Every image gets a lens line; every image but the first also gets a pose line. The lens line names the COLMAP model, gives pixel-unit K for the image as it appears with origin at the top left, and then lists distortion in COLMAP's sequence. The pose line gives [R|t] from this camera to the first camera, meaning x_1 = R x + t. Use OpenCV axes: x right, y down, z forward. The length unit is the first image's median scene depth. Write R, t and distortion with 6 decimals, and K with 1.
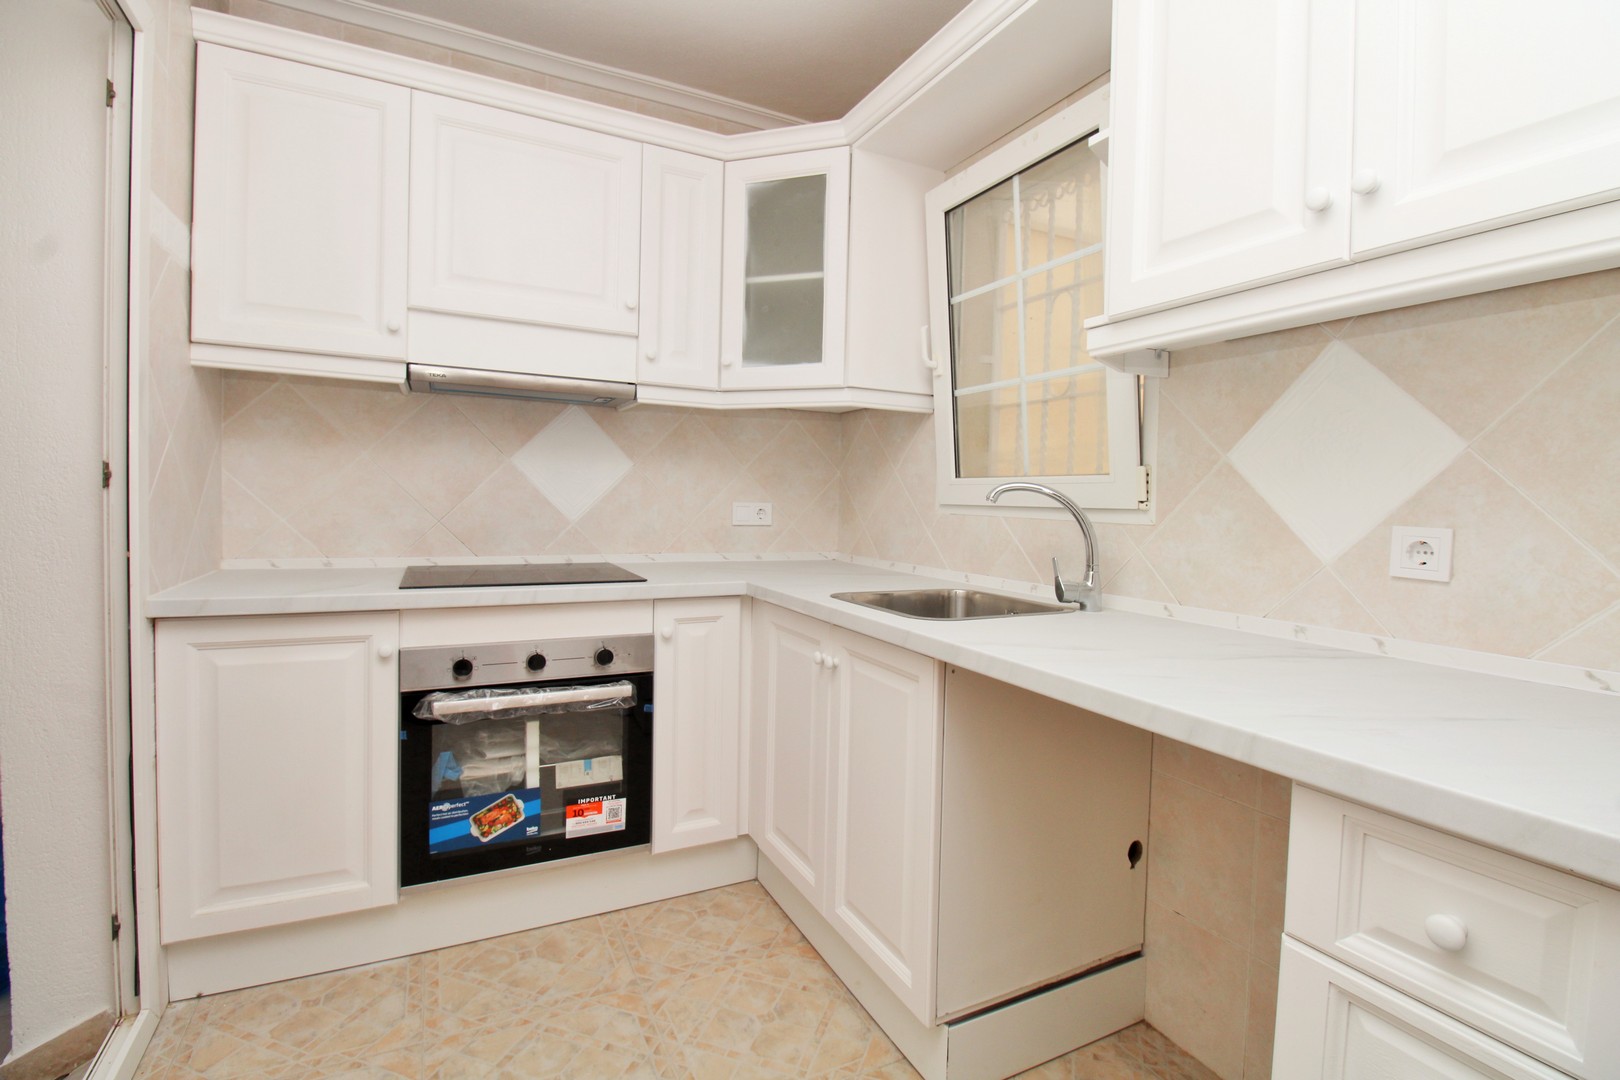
lens RADIAL K [[751.0, 0, 807.8], [0, 751.0, 528.0], [0, 0, 1]] dist [-0.005261, -0.009917]
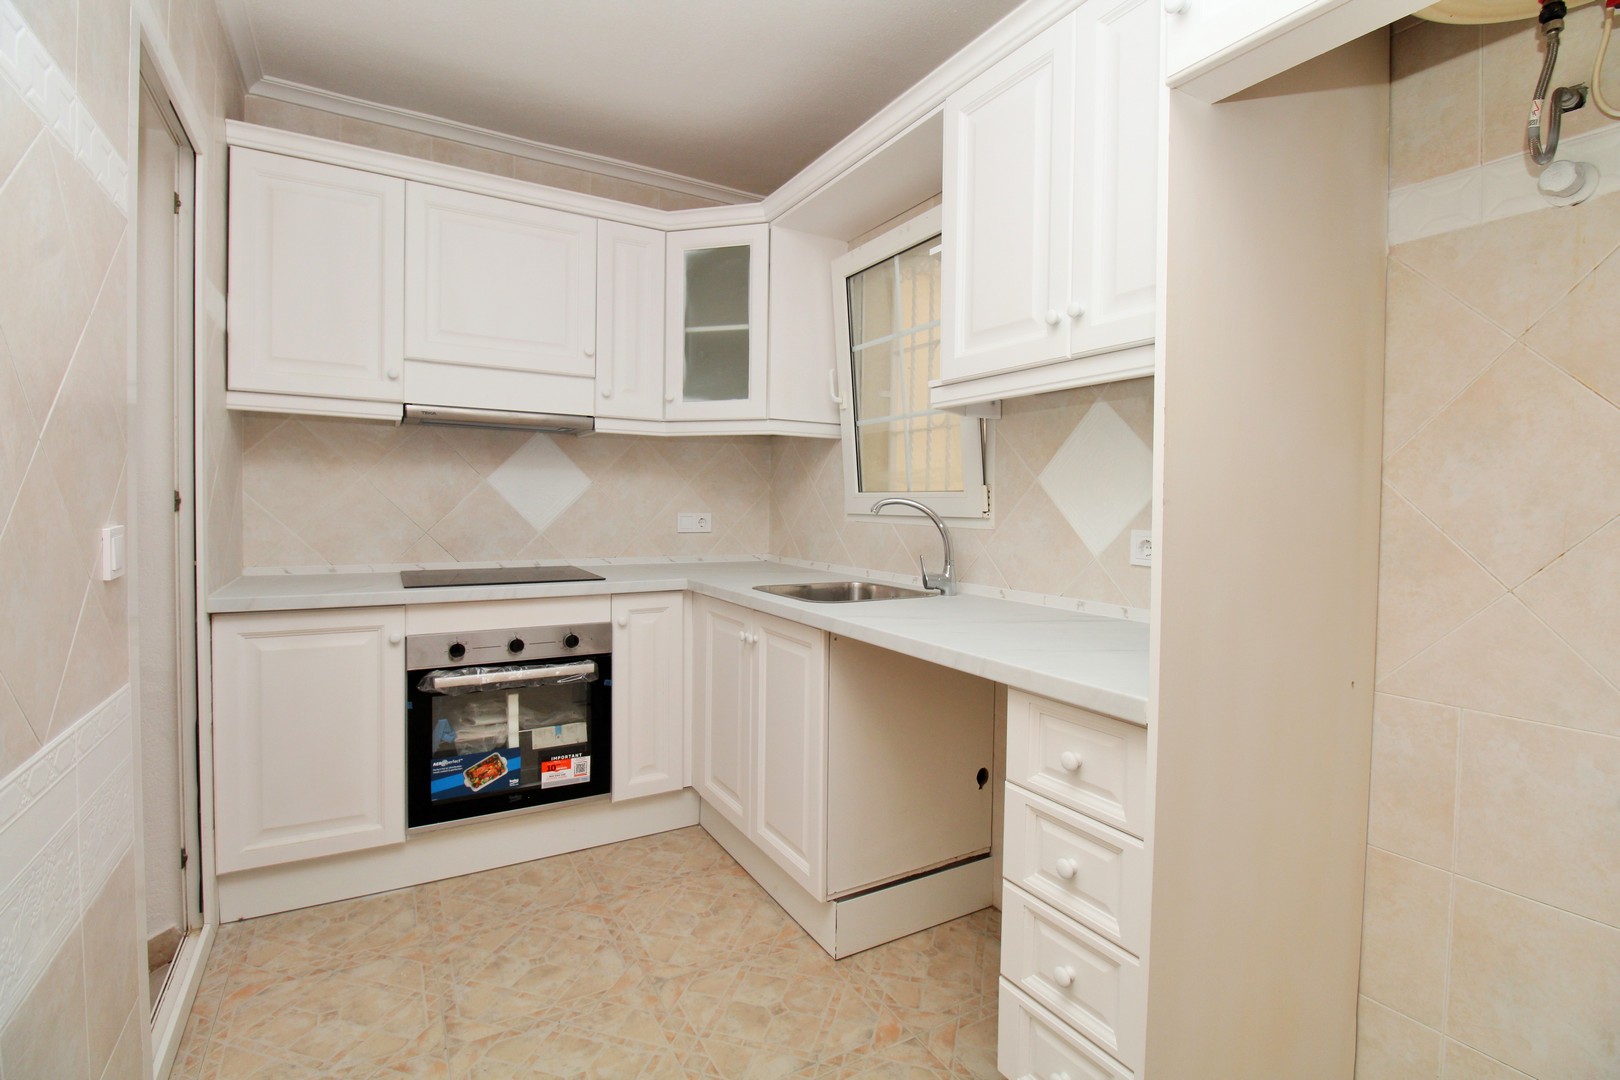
lens RADIAL K [[751.0, 0, 811.0], [0, 751.0, 526.5], [0, 0, 1]] dist [-0.005261, -0.009917]
pose [[0.997852, -0.012363, 0.064329, 0.051631], [0.012778, 0.999900, -0.006041, -0.005373], [-0.064248, 0.006850, 0.997910, -0.294166]]
